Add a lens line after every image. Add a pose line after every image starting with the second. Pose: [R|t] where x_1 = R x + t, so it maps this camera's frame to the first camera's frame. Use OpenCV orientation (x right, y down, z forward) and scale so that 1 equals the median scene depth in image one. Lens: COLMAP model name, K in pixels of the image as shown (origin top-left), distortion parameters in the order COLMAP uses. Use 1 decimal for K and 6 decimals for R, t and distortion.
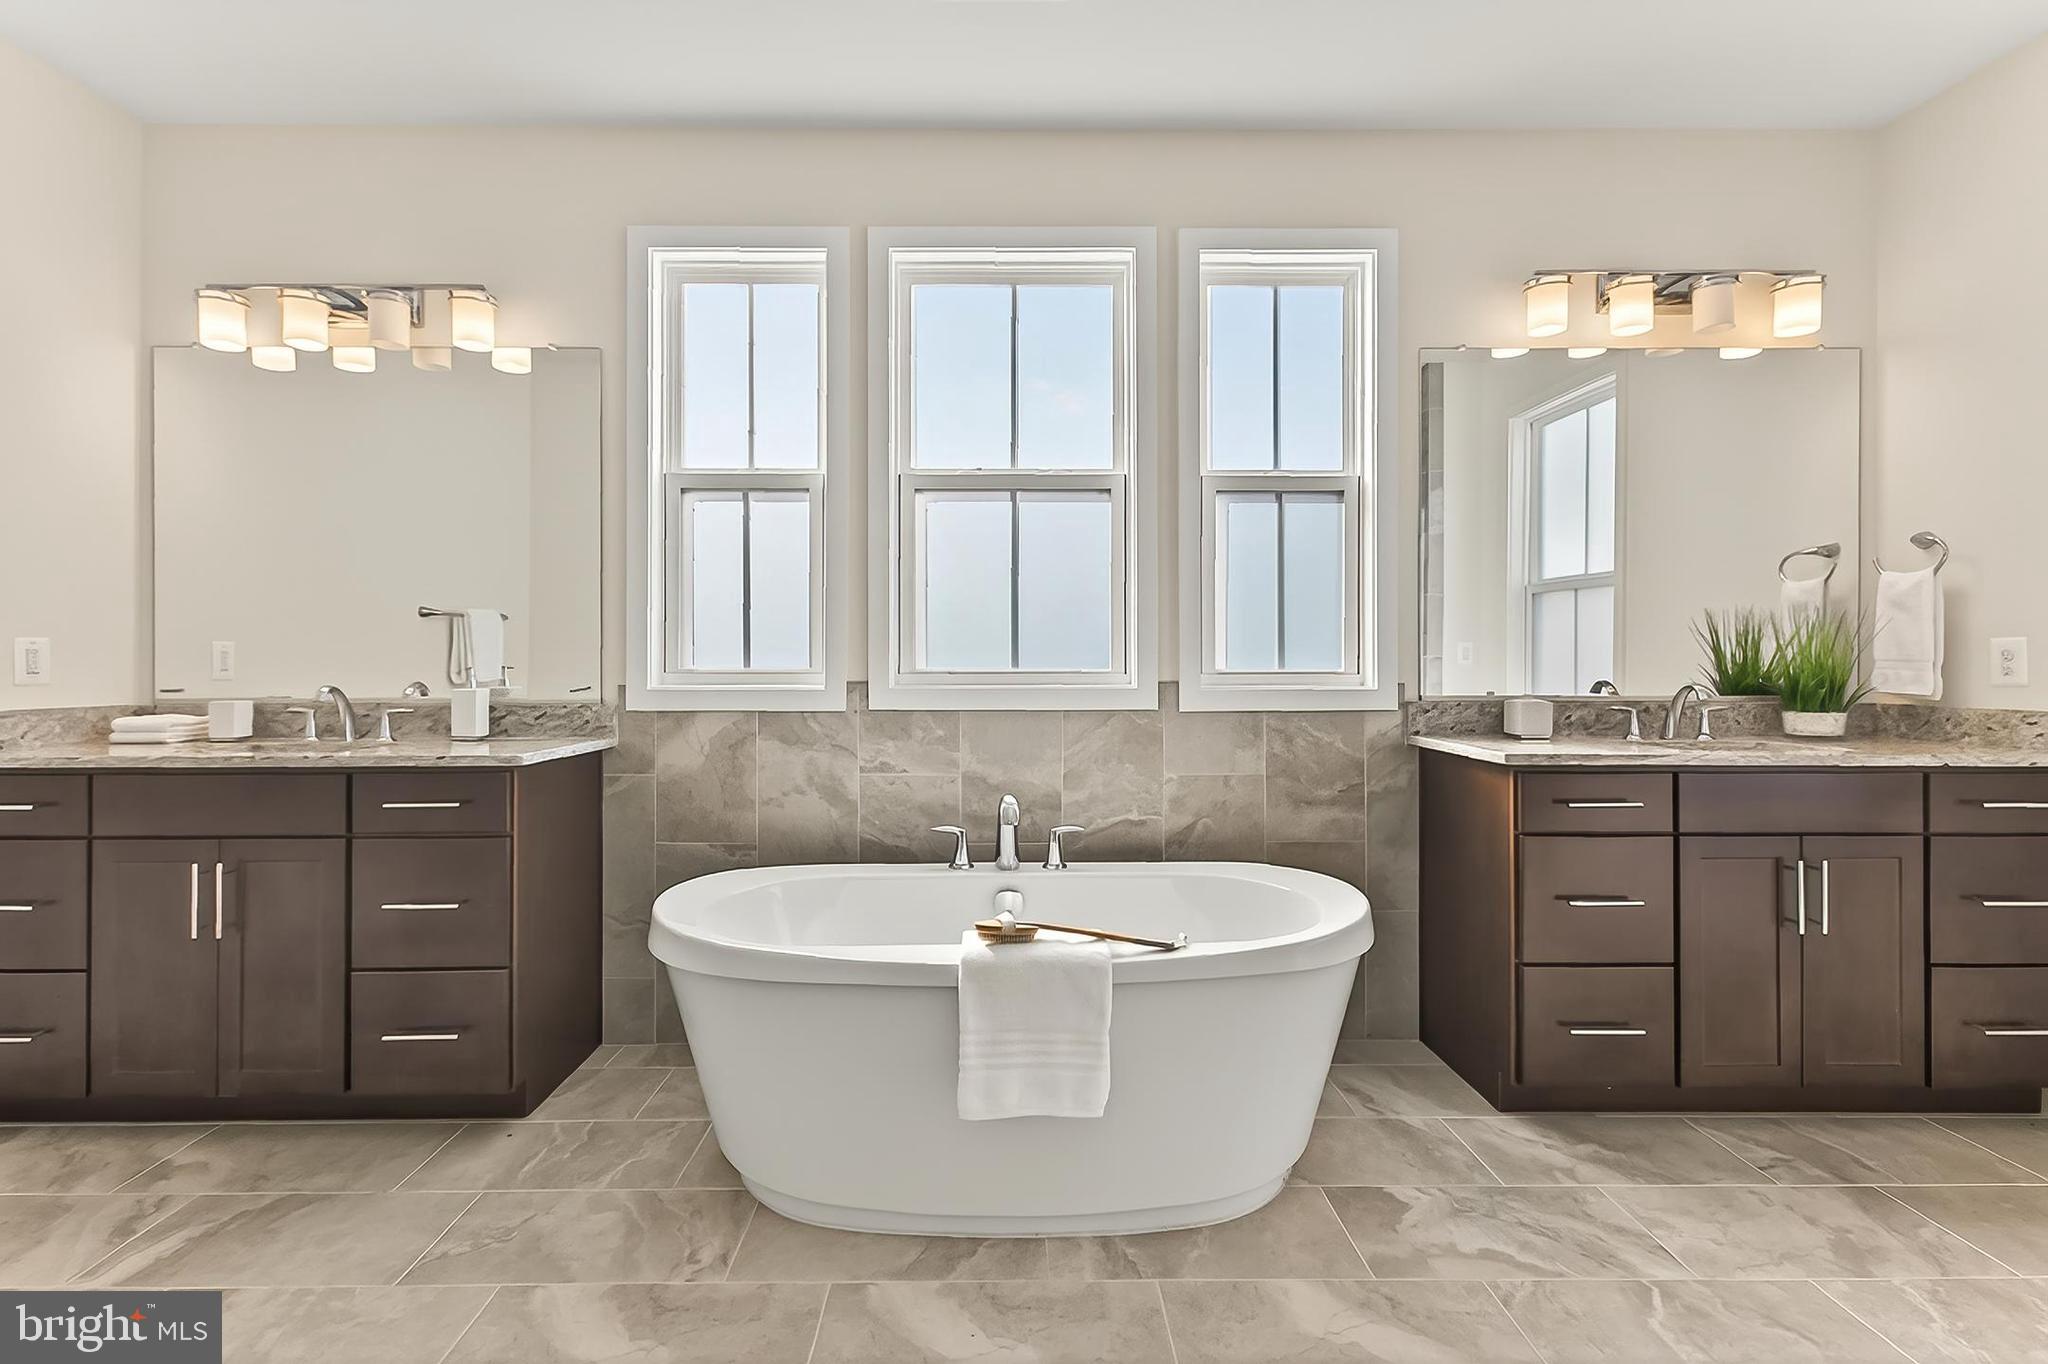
lens RADIAL K [[921.3, 0, 995.8], [0, 921.3, 654.0], [0, 0, 1]] dist [0.001090, 0.001246]
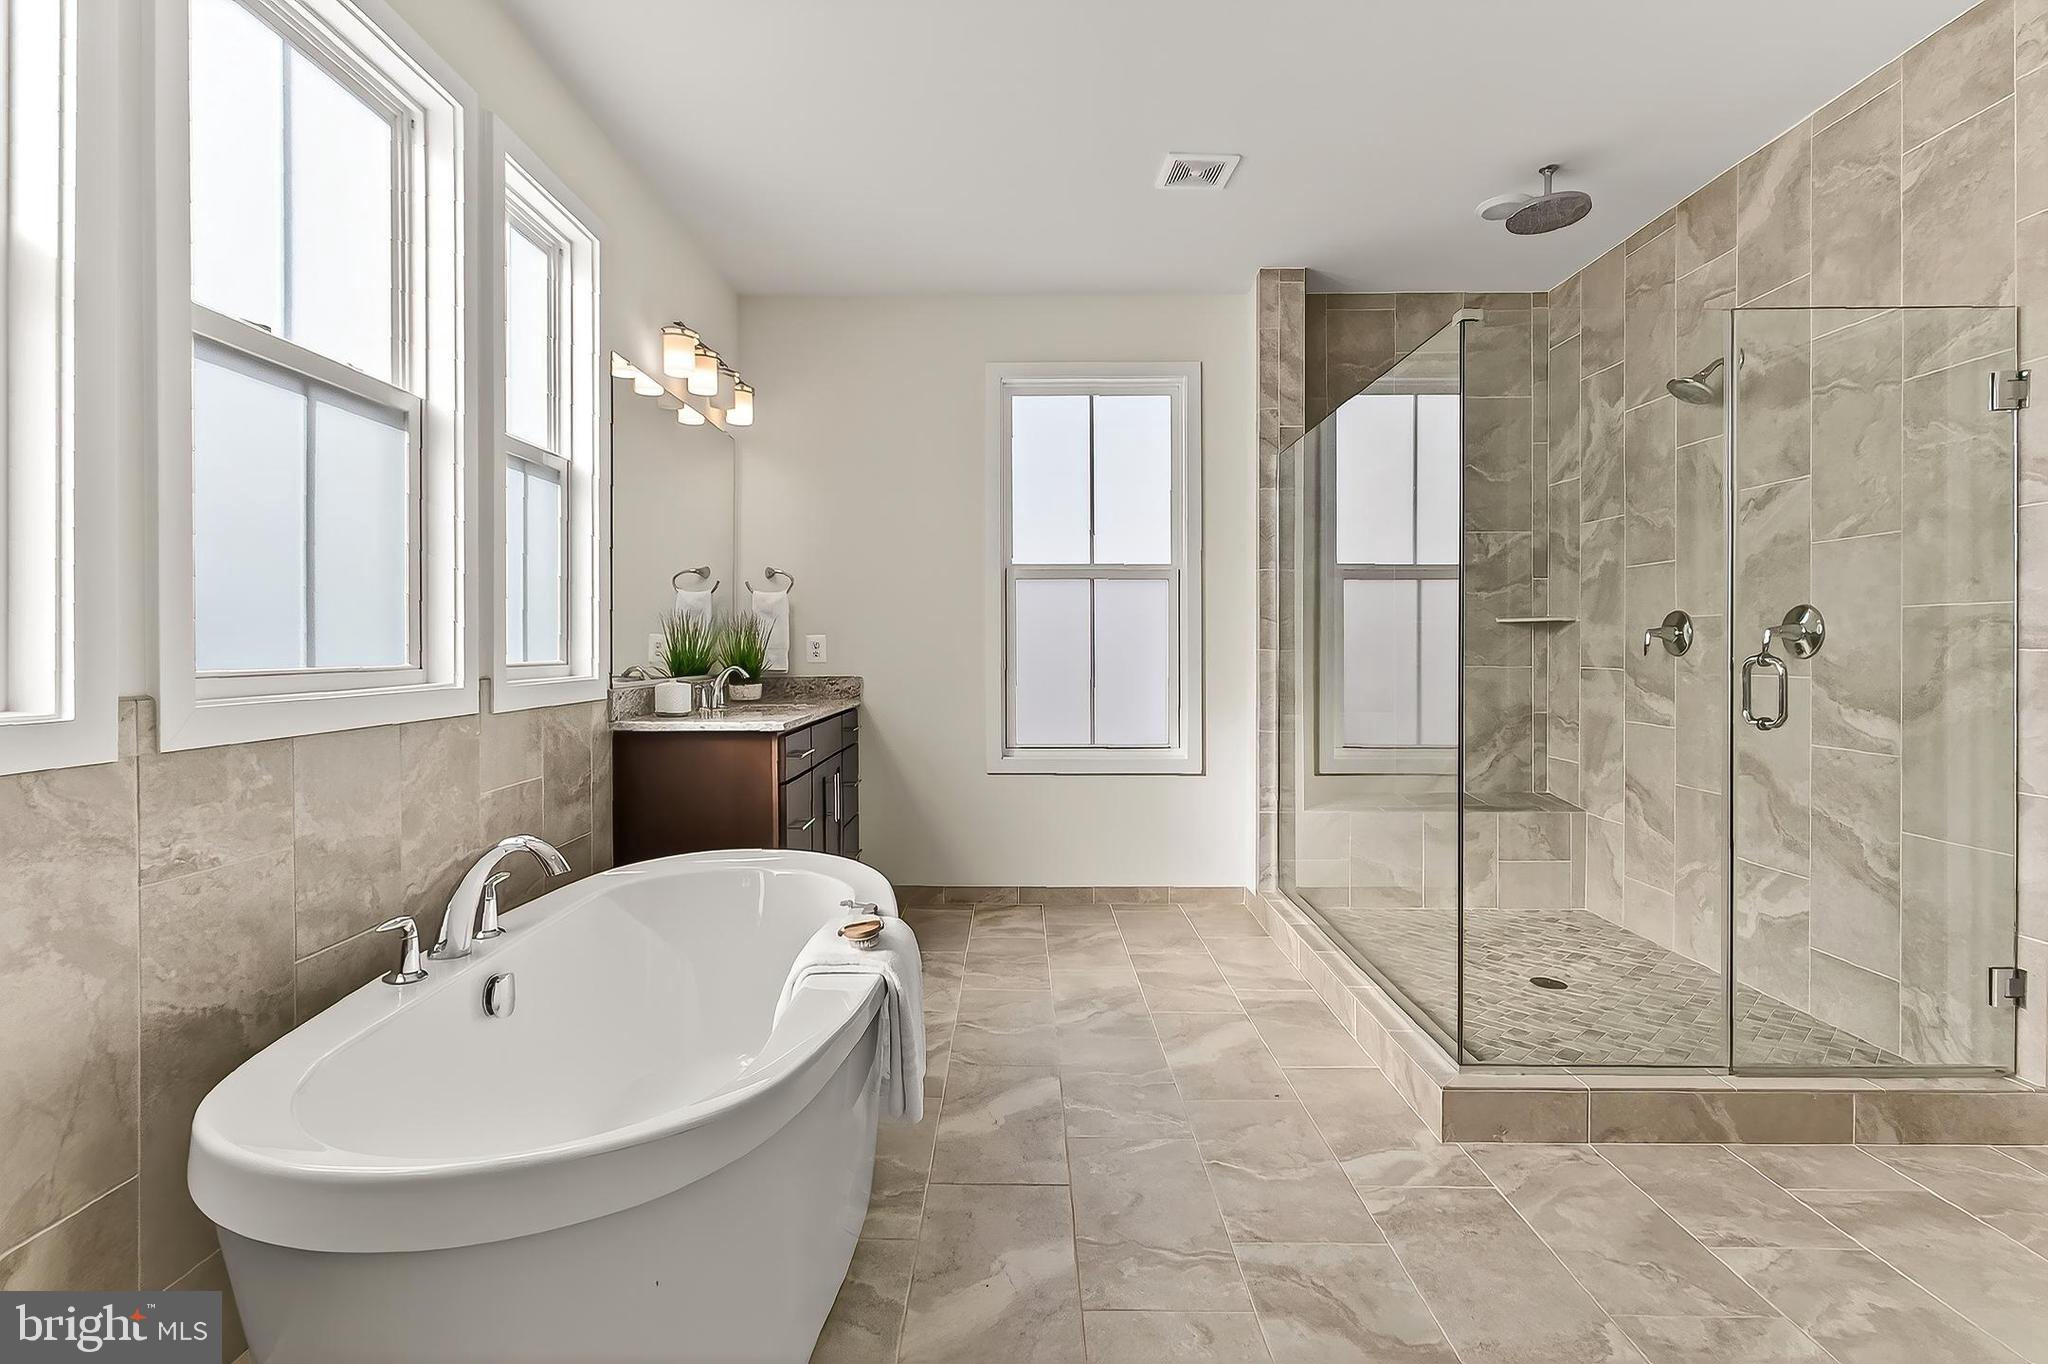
lens RADIAL K [[976.9, 0, 993.1], [0, 976.9, 646.2], [0, 0, 1]] dist [-0.010498, 0.004679]
pose [[0.047747, 0.000405, 0.998859, -0.638462], [-0.000939, 0.999999, -0.000361, 0.003251], [-0.998859, -0.000921, 0.047747, 0.526910]]
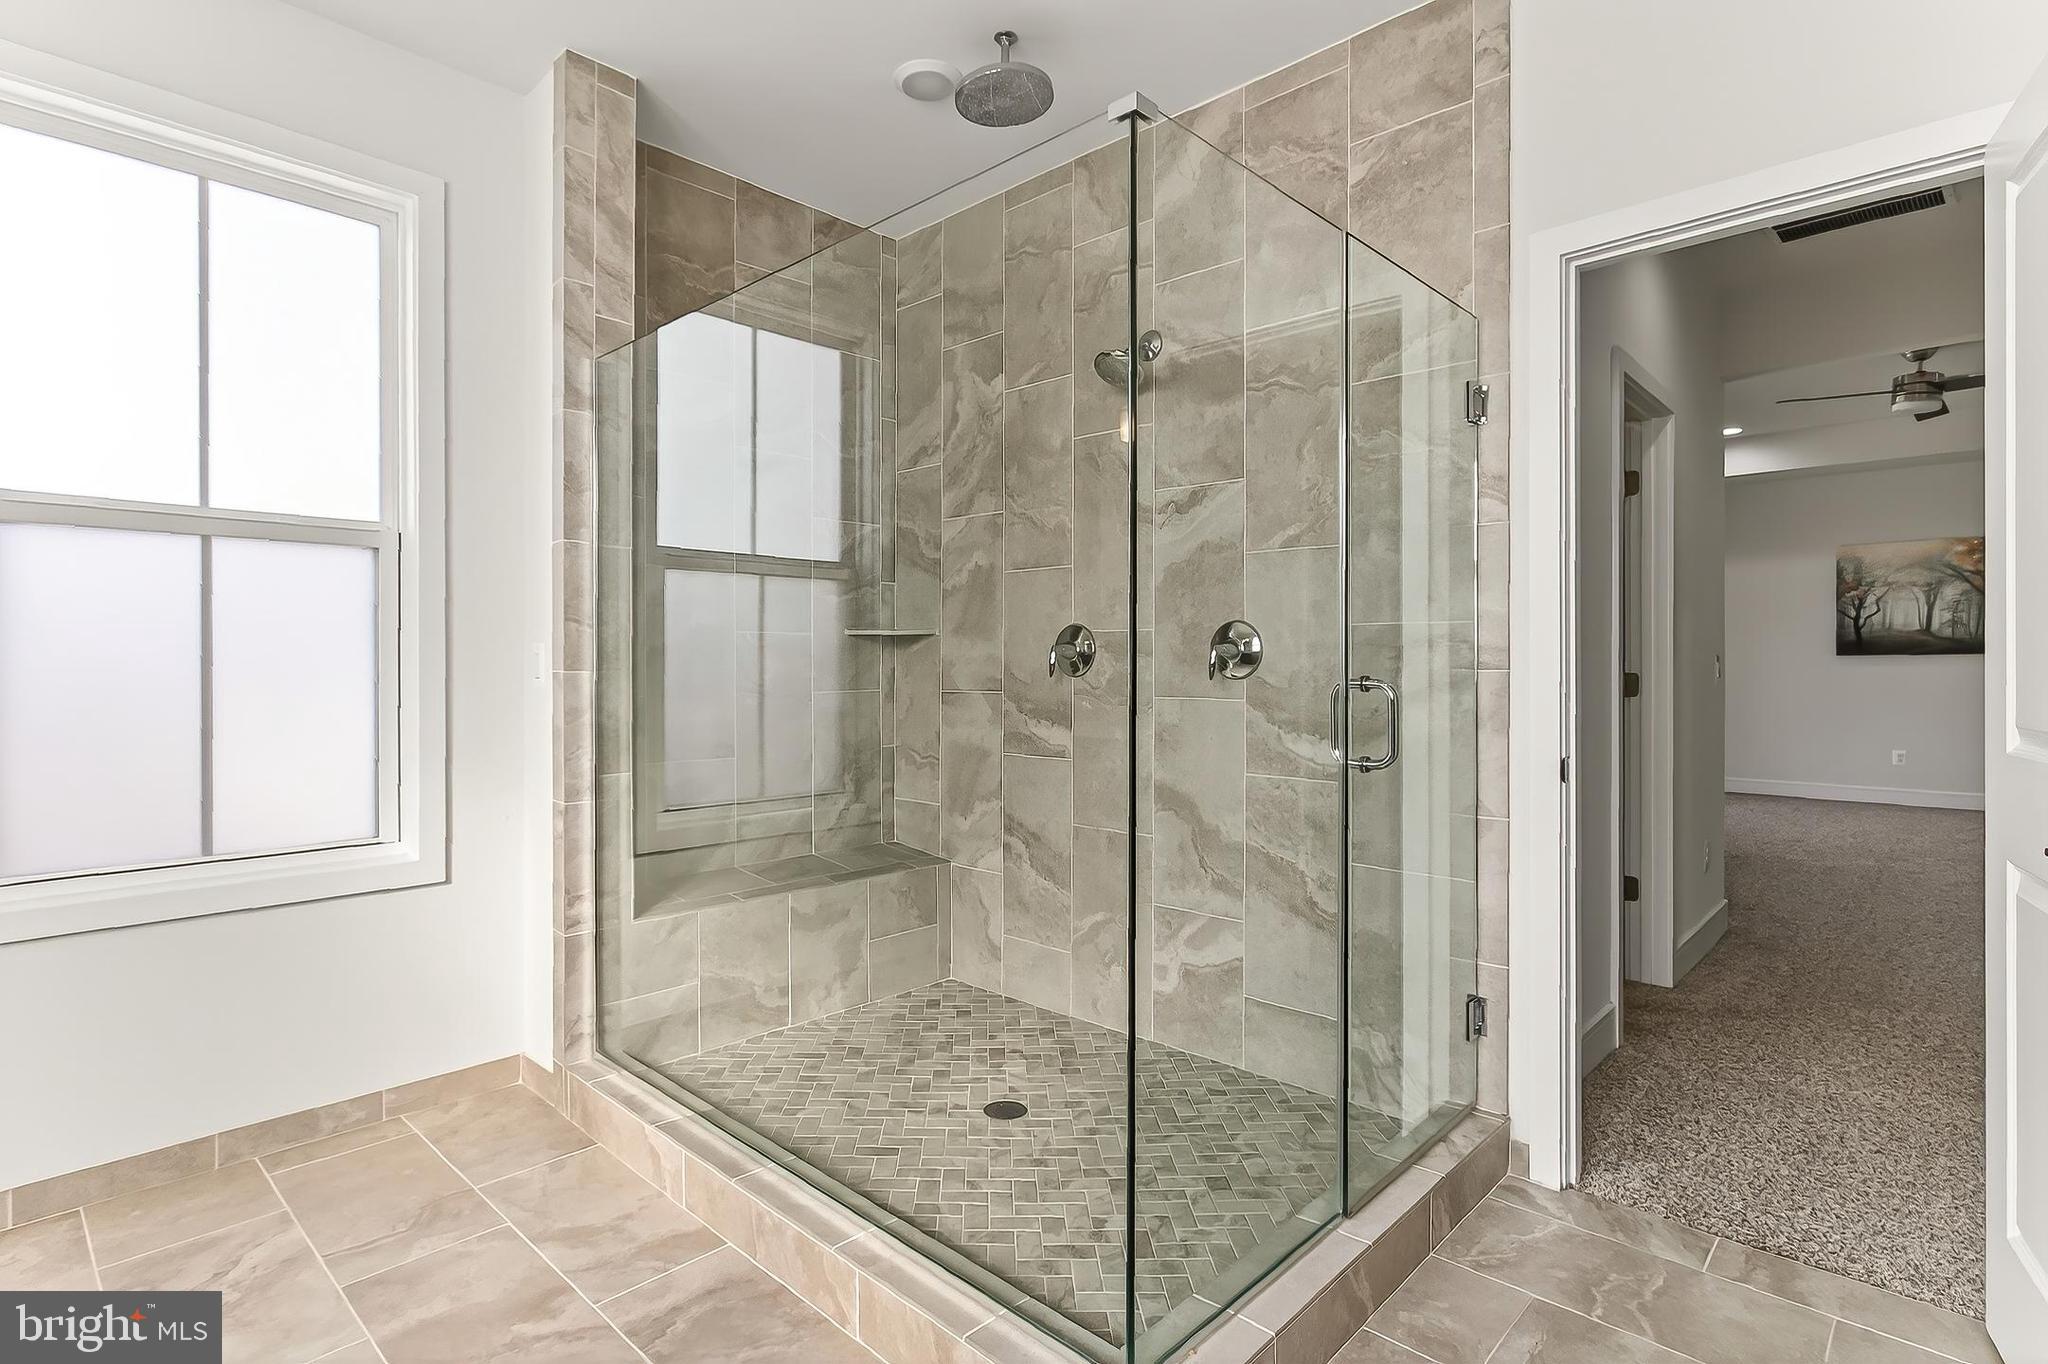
lens RADIAL K [[1029.9, 0, 1006.9], [0, 1029.9, 664.0], [0, 0, 1]] dist [-0.002277, 0.003647]
pose [[-0.704250, 0.000280, 0.709952, -0.108979], [-0.001320, 0.999998, -0.001704, 0.002250], [-0.709951, -0.002137, -0.704248, 0.575415]]
